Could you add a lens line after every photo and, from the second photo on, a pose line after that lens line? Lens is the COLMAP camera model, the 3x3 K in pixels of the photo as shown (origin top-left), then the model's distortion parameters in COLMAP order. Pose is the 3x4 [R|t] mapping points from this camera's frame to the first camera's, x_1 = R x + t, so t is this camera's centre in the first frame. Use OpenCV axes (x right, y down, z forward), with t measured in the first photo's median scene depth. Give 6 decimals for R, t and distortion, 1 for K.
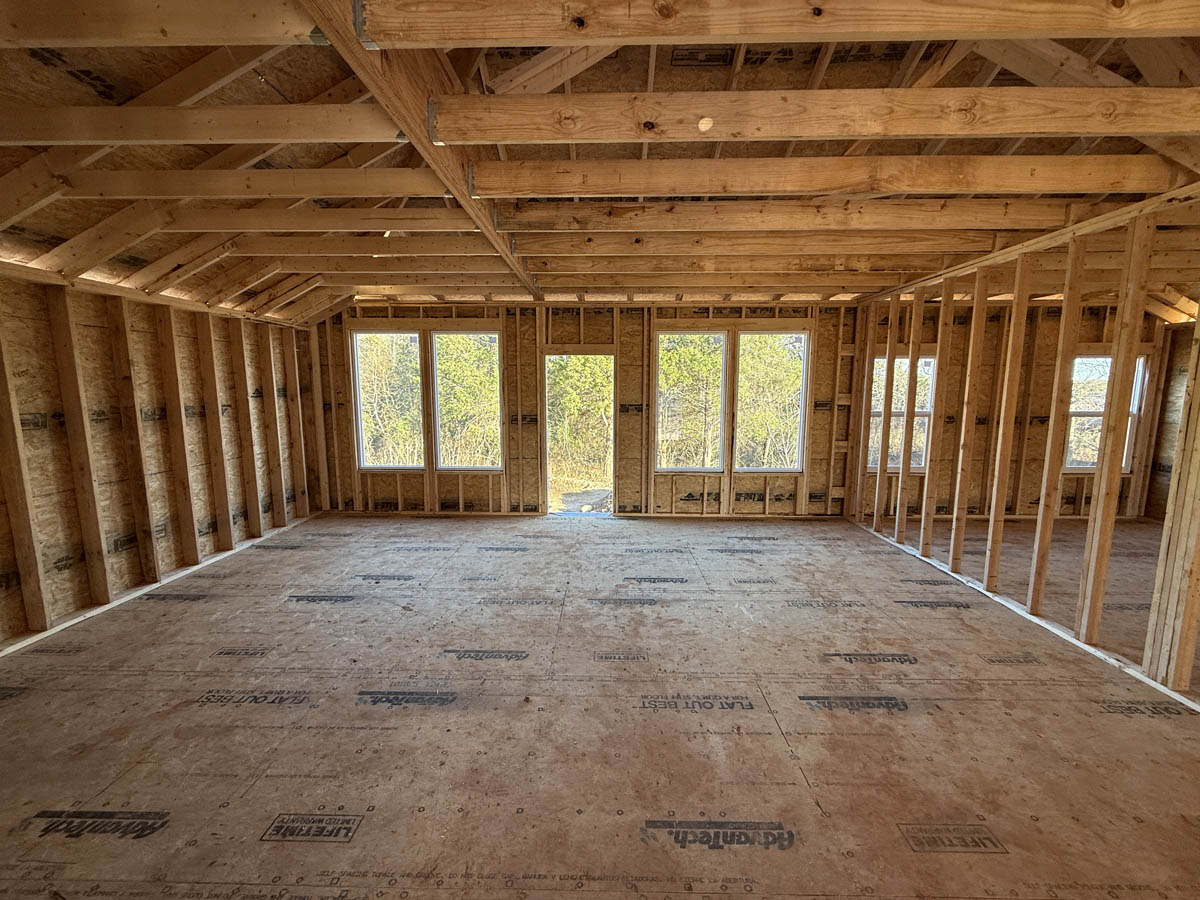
lens RADIAL K [[486.9, 0, 601.9], [0, 486.9, 451.0], [0, 0, 1]] dist [-0.001196, -0.000325]
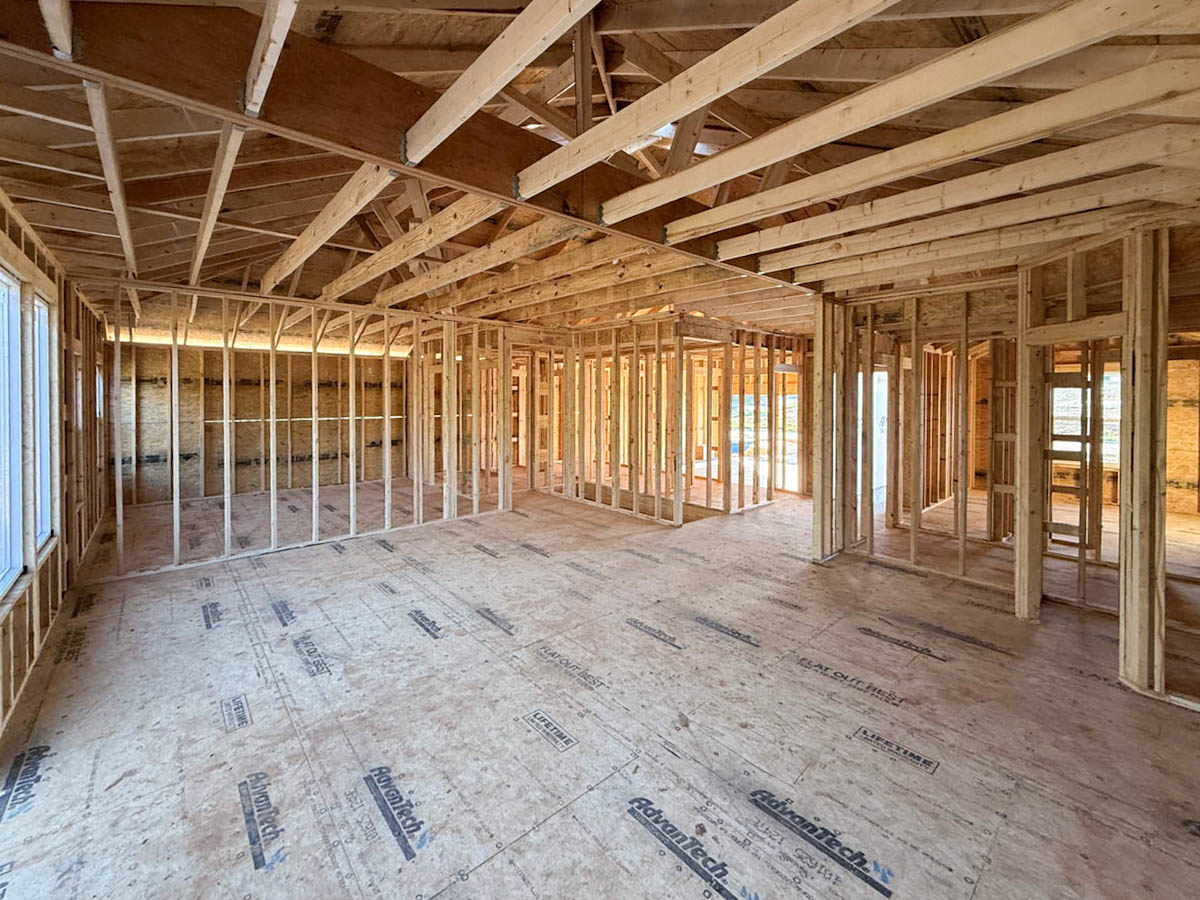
lens RADIAL K [[486.9, 0, 597.9], [0, 486.9, 454.3], [0, 0, 1]] dist [-0.001196, -0.000325]
pose [[-0.680500, -0.093684, 0.726734, -0.680249], [0.088122, 0.974131, 0.208093, -0.171702], [-0.727430, 0.205649, -0.654641, 1.270739]]
